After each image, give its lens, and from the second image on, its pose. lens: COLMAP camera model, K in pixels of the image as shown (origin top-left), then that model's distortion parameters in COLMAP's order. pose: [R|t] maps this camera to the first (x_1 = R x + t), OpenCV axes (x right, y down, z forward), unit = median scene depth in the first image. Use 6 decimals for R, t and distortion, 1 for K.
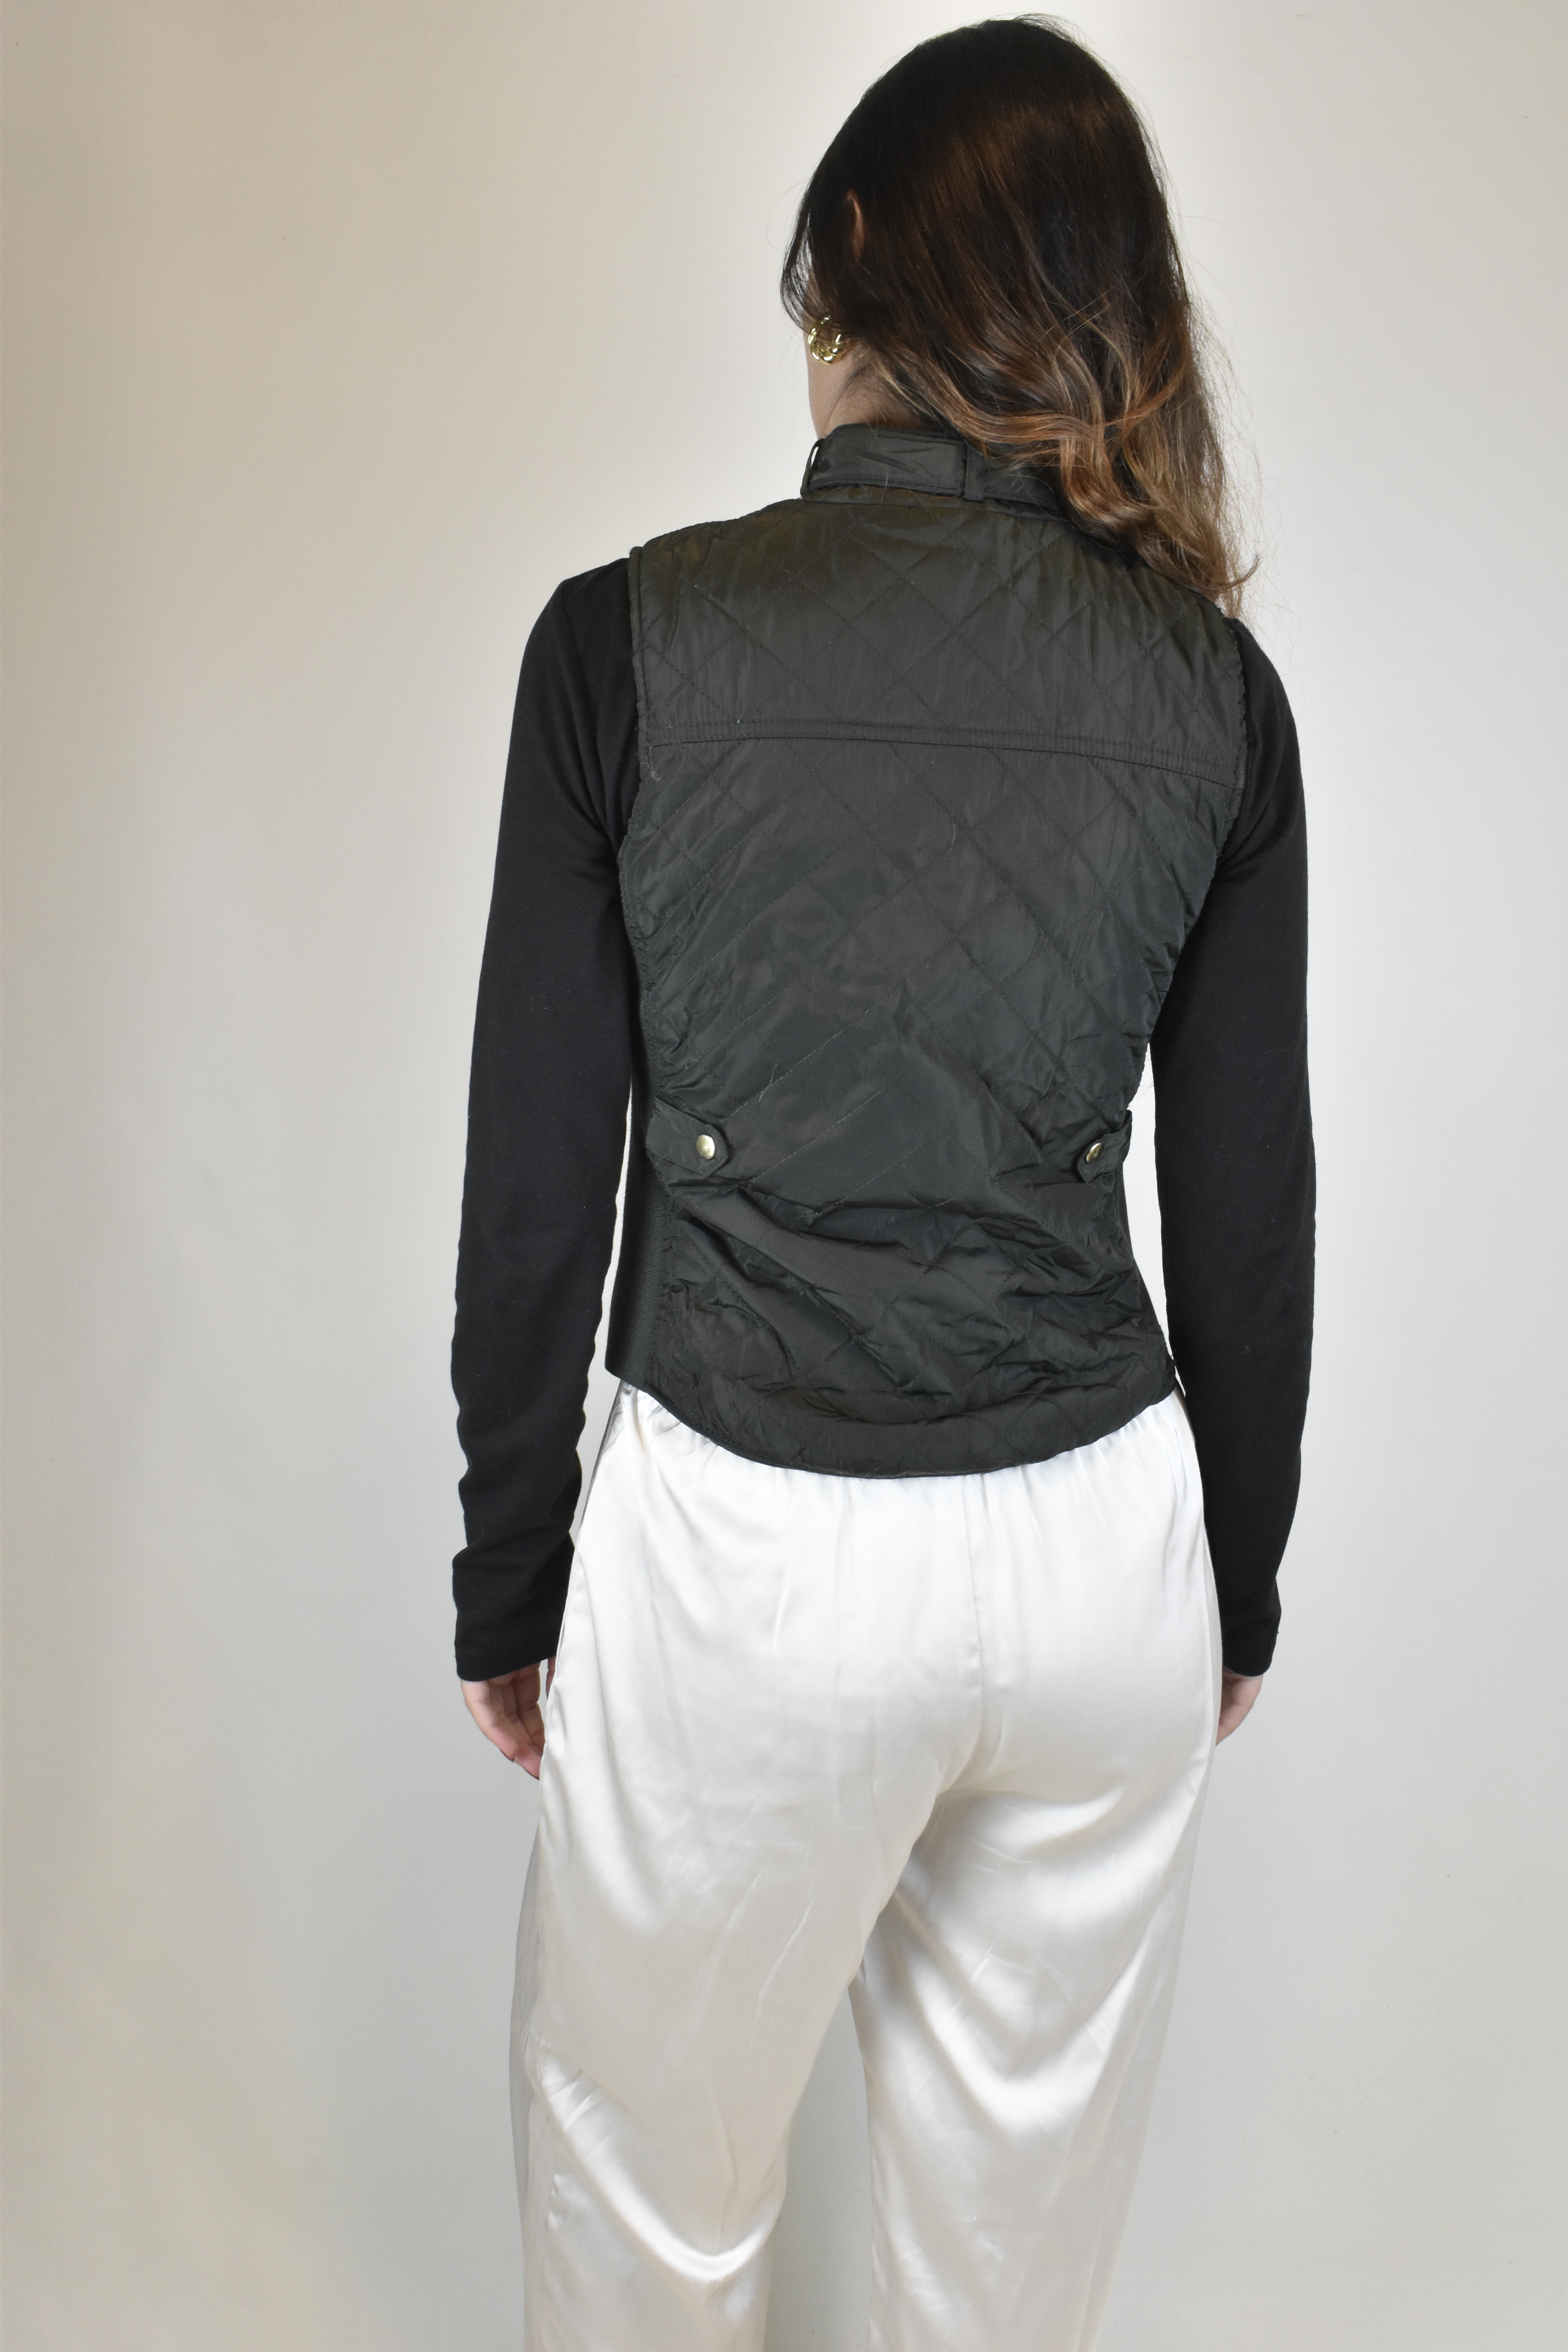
lens RADIAL K [[2509.1, 0, 784.0], [0, 2509.1, 1176.0], [0, 0, 1]] dist [-0.012398, -0.013508]
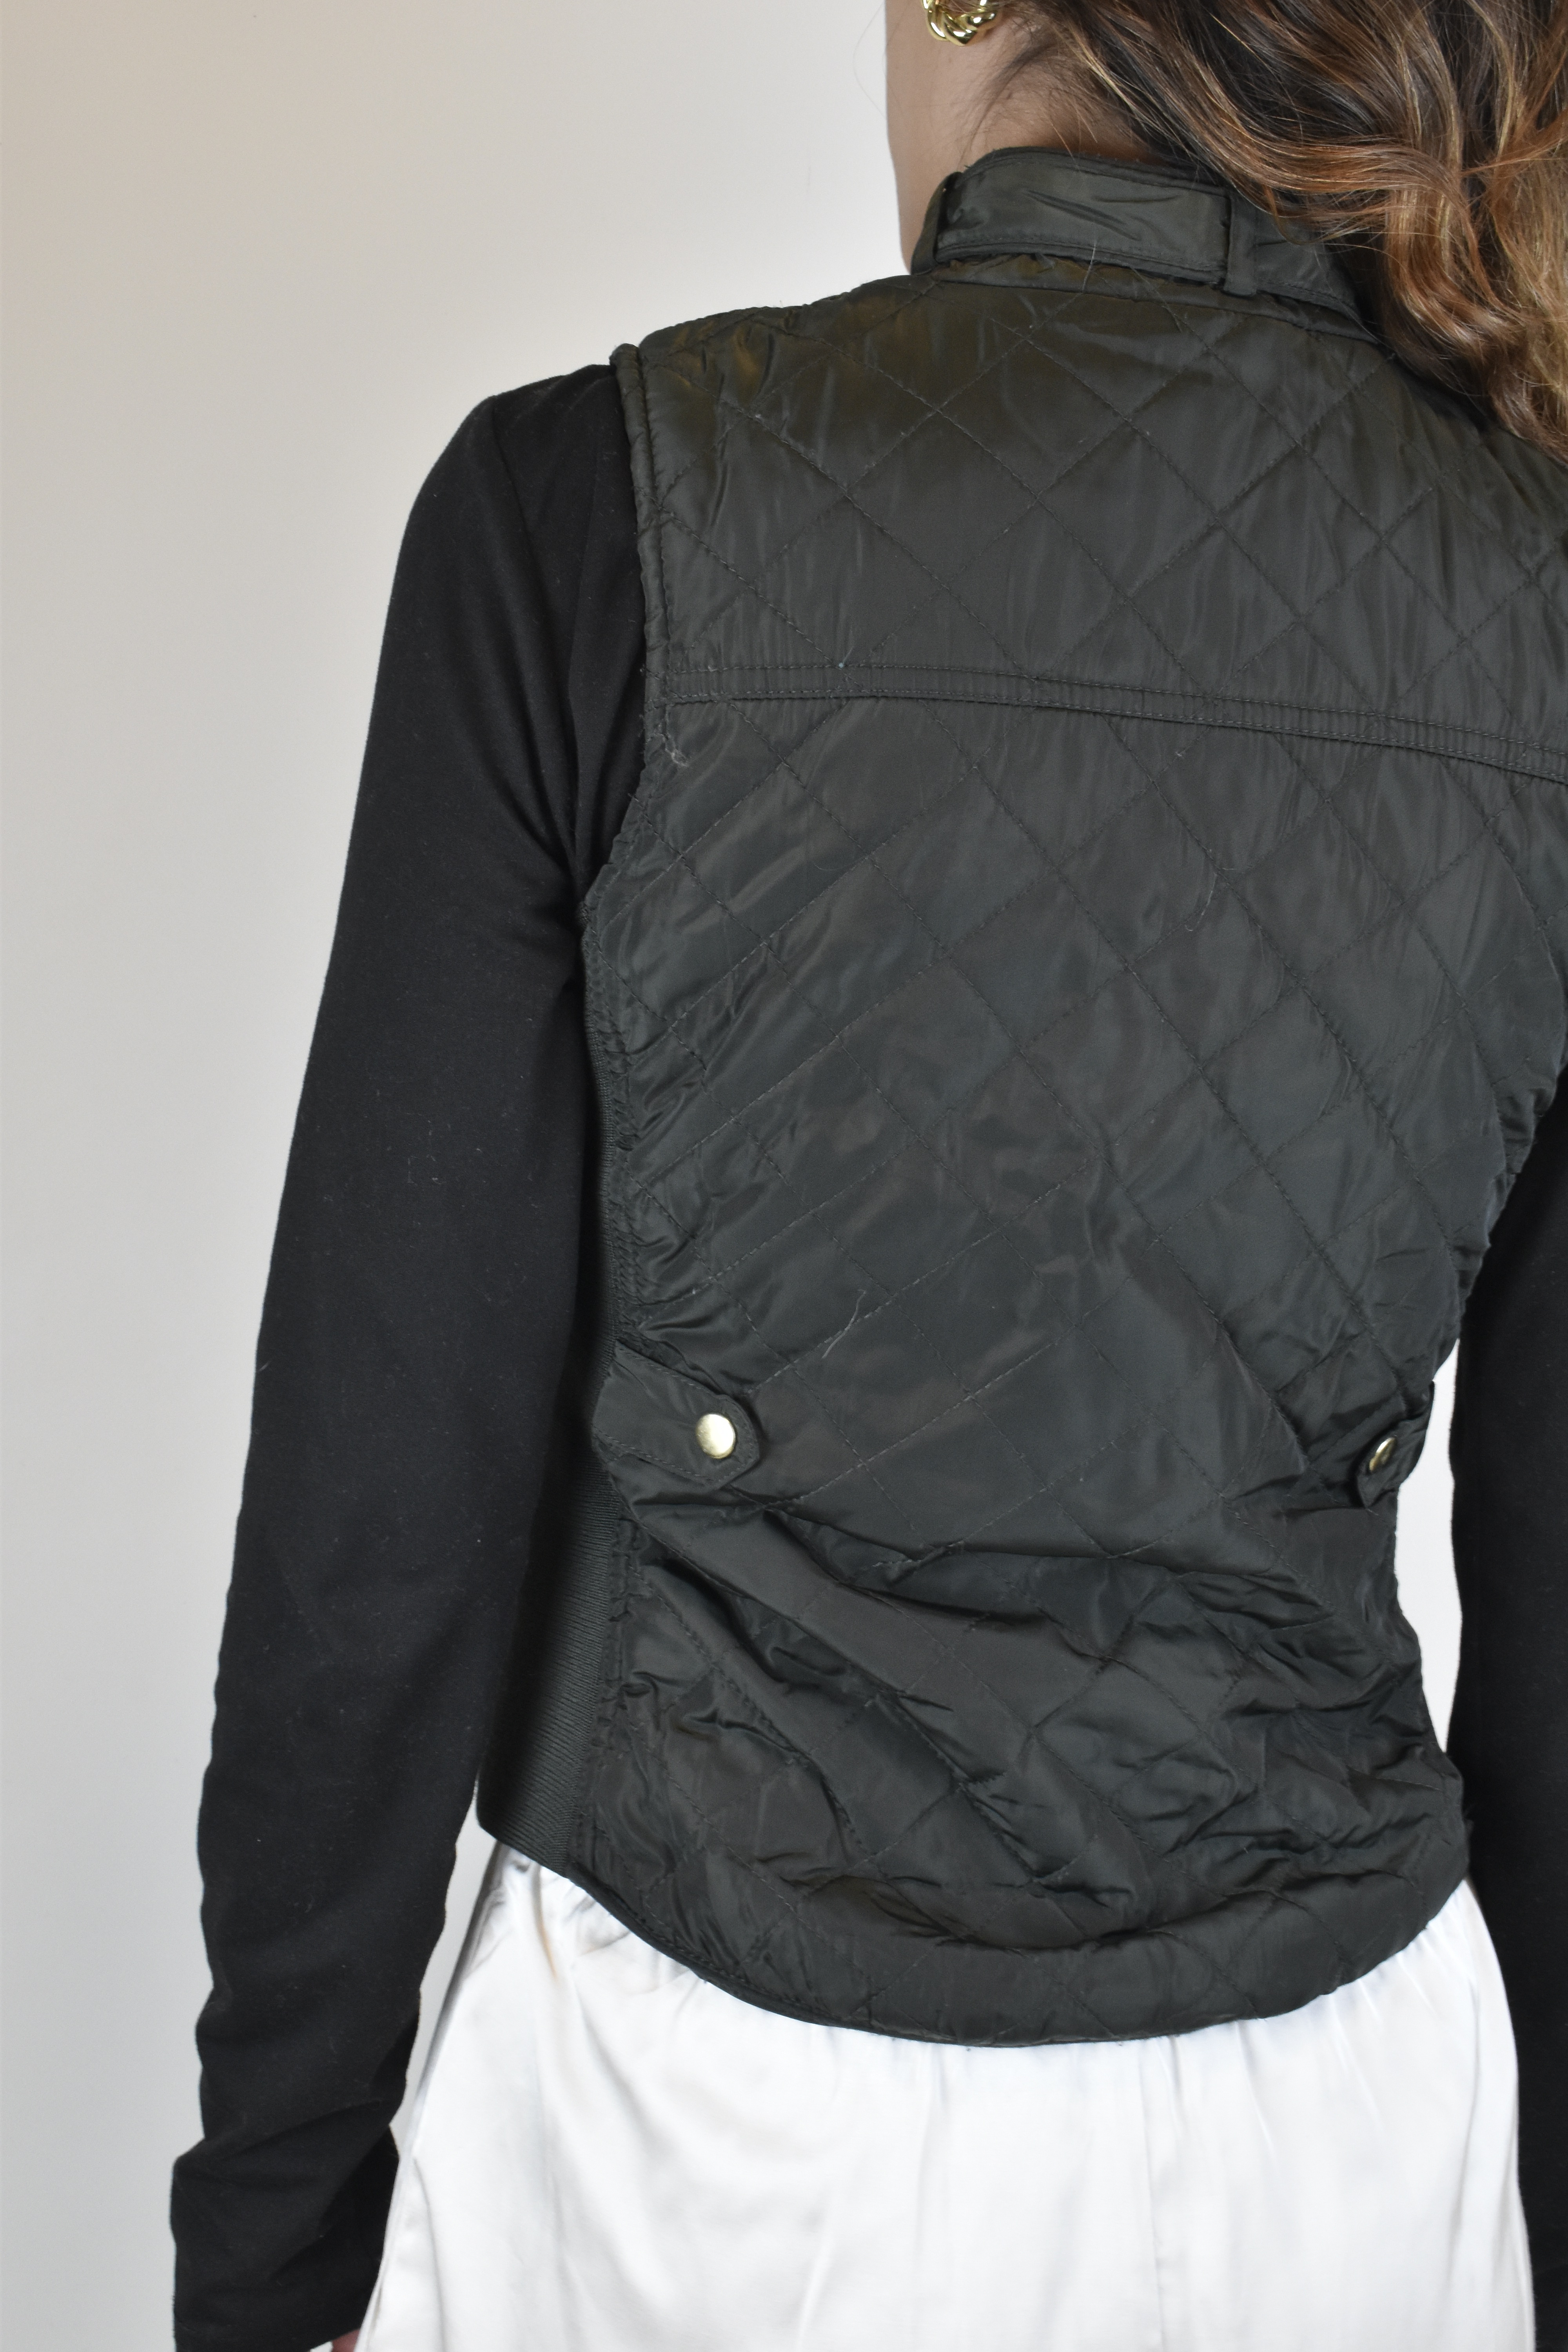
lens RADIAL K [[3814.0, 0, 784.0], [0, 3814.0, 1176.0], [0, 0, 1]] dist [-0.000619, 0.009172]
pose [[0.995366, 0.032102, 0.090640, -0.093703], [-0.027113, 0.998077, -0.055745, -0.022295], [-0.092255, 0.053029, 0.994322, 0.169858]]
